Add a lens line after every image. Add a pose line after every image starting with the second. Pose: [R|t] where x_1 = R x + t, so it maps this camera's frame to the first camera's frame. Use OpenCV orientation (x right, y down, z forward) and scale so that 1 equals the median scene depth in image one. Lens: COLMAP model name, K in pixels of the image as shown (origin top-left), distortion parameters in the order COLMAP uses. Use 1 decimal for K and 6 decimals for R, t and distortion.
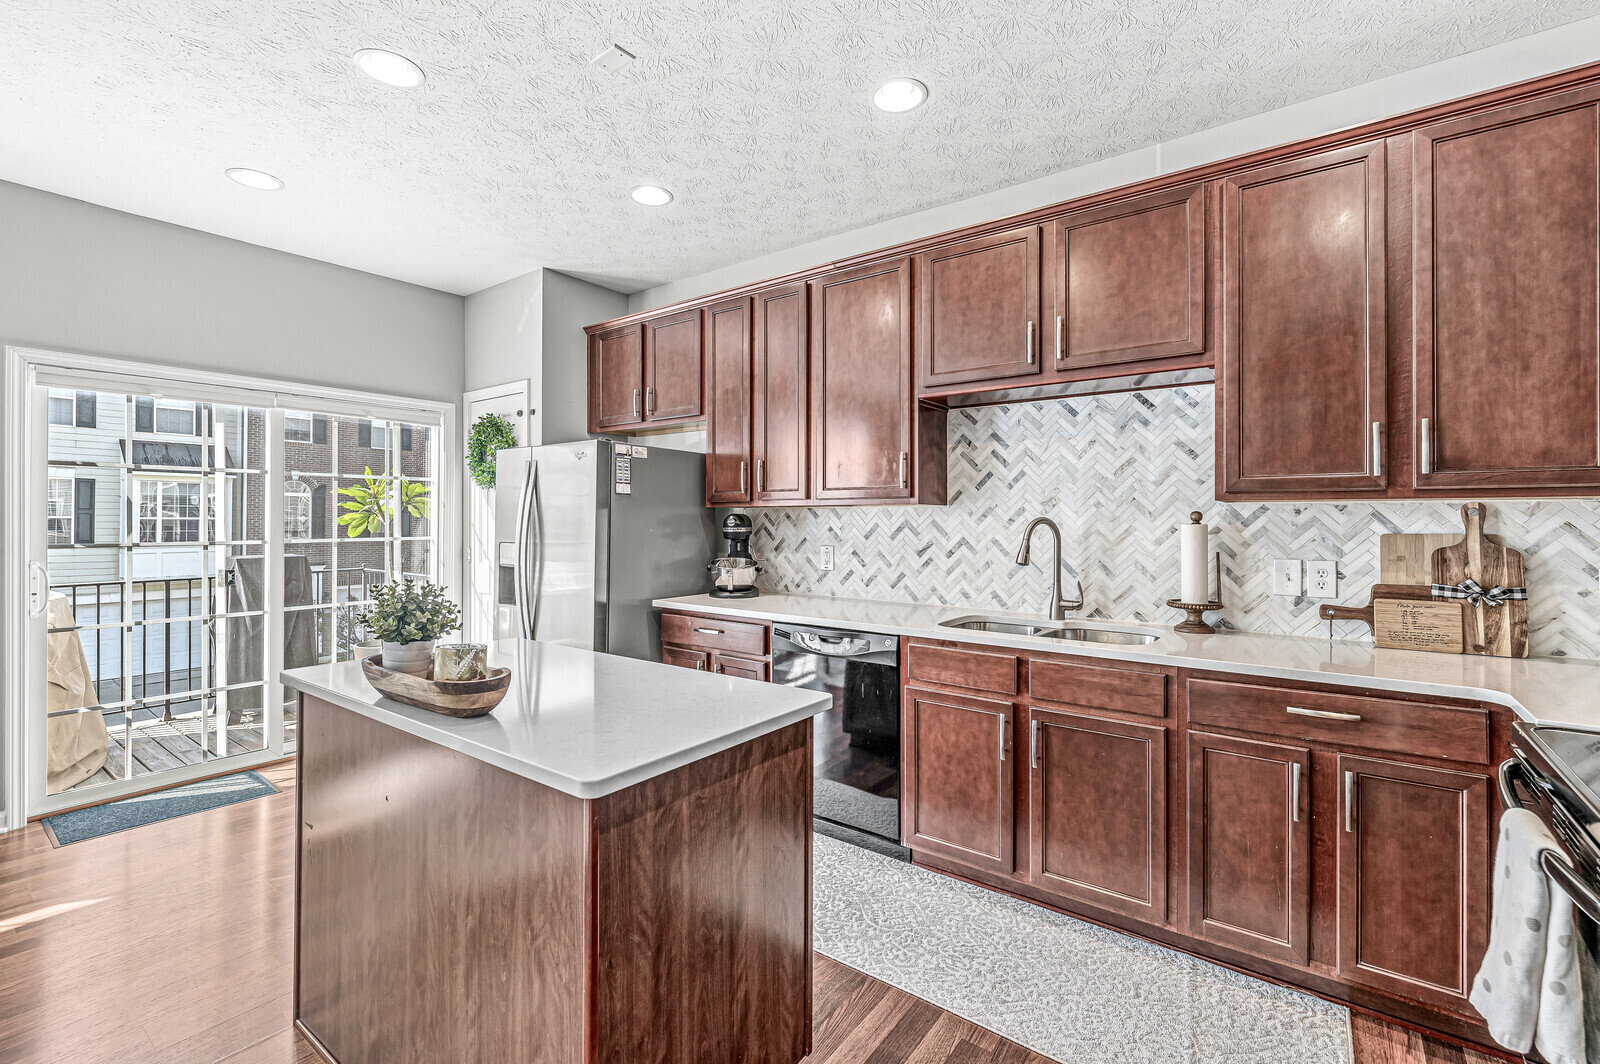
lens RADIAL K [[697.5, 0, 799.9], [0, 697.5, 518.9], [0, 0, 1]] dist [-0.000066, 0.000243]
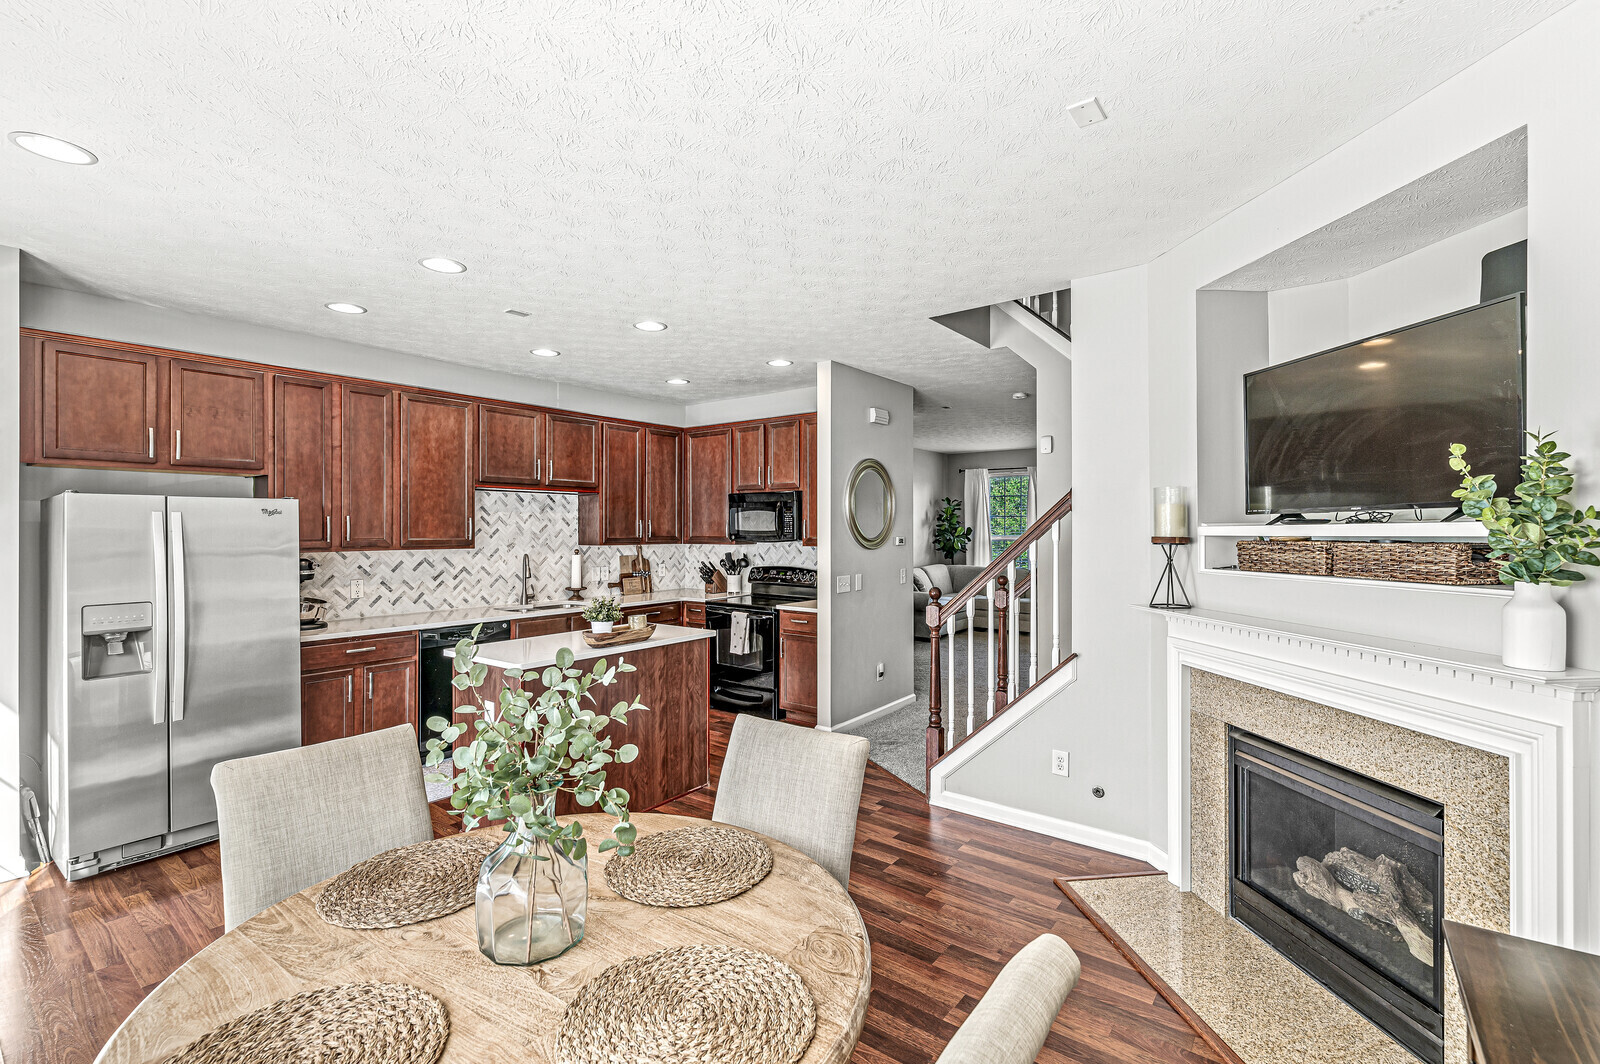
lens RADIAL K [[702.7, 0, 800.3], [0, 702.7, 528.4], [0, 0, 1]] dist [0.000580, -0.000327]
pose [[0.015973, -0.003752, 0.999865, -1.440994], [-0.002261, 0.999990, 0.003788, -0.073624], [-0.999870, -0.002321, 0.015964, 0.159270]]
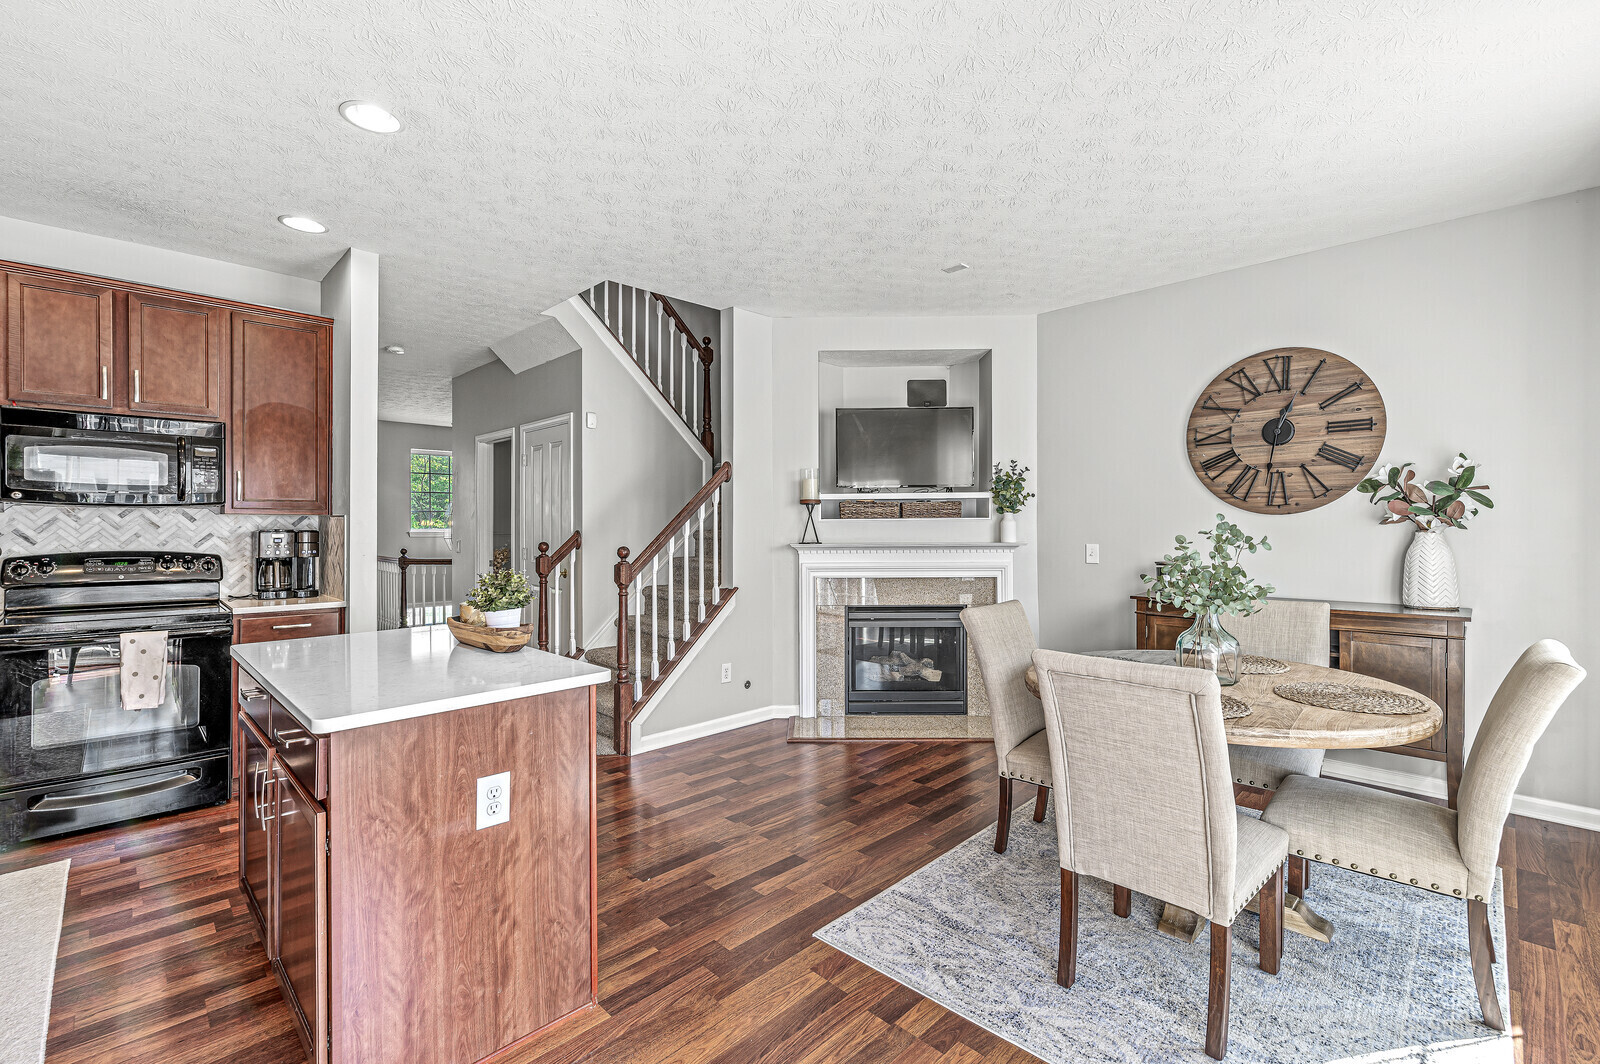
lens RADIAL K [[695.3, 0, 796.8], [0, 695.3, 529.8], [0, 0, 1]] dist [-0.001233, 0.000063]
pose [[-0.987974, -0.002580, 0.154599, -0.685977], [-0.002363, 0.999996, 0.001590, 0.002856], [-0.154602, 0.001206, -0.987976, 1.164367]]
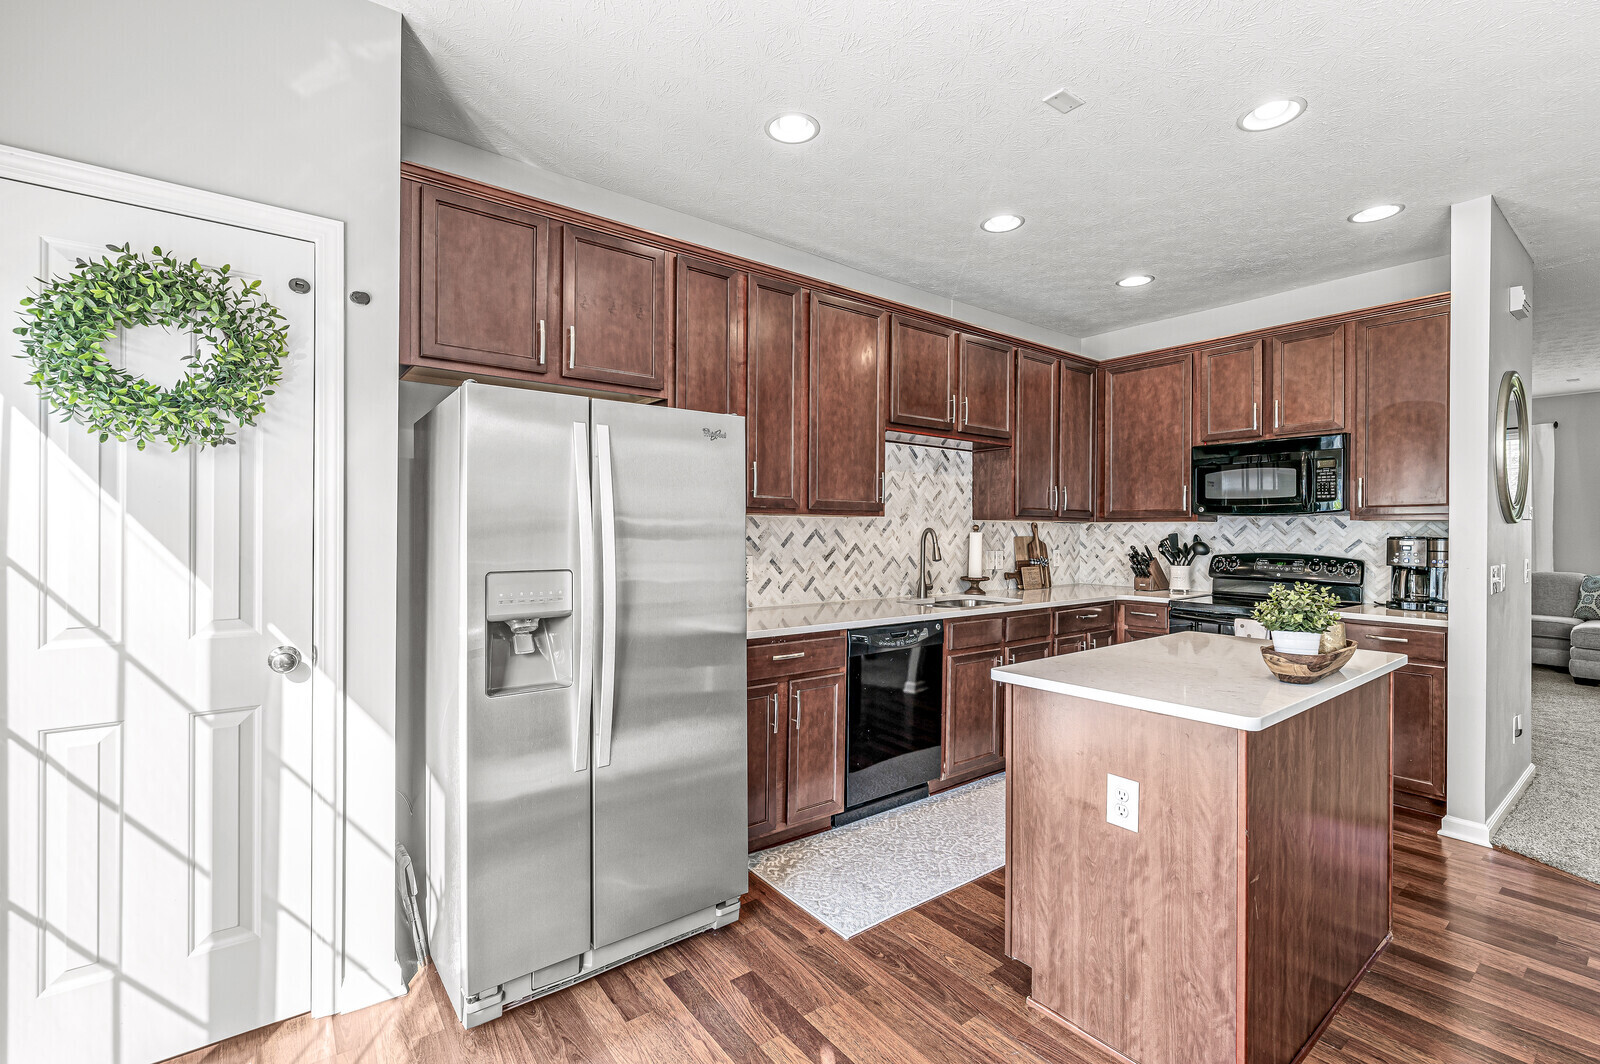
lens RADIAL K [[695.3, 0, 796.8], [0, 695.3, 529.8], [0, 0, 1]] dist [-0.001233, 0.000063]
pose [[0.275336, -0.000682, 0.961348, -0.972560], [-0.007536, 0.999967, 0.002868, -0.000068], [-0.961318, -0.008034, 0.275322, 0.756301]]
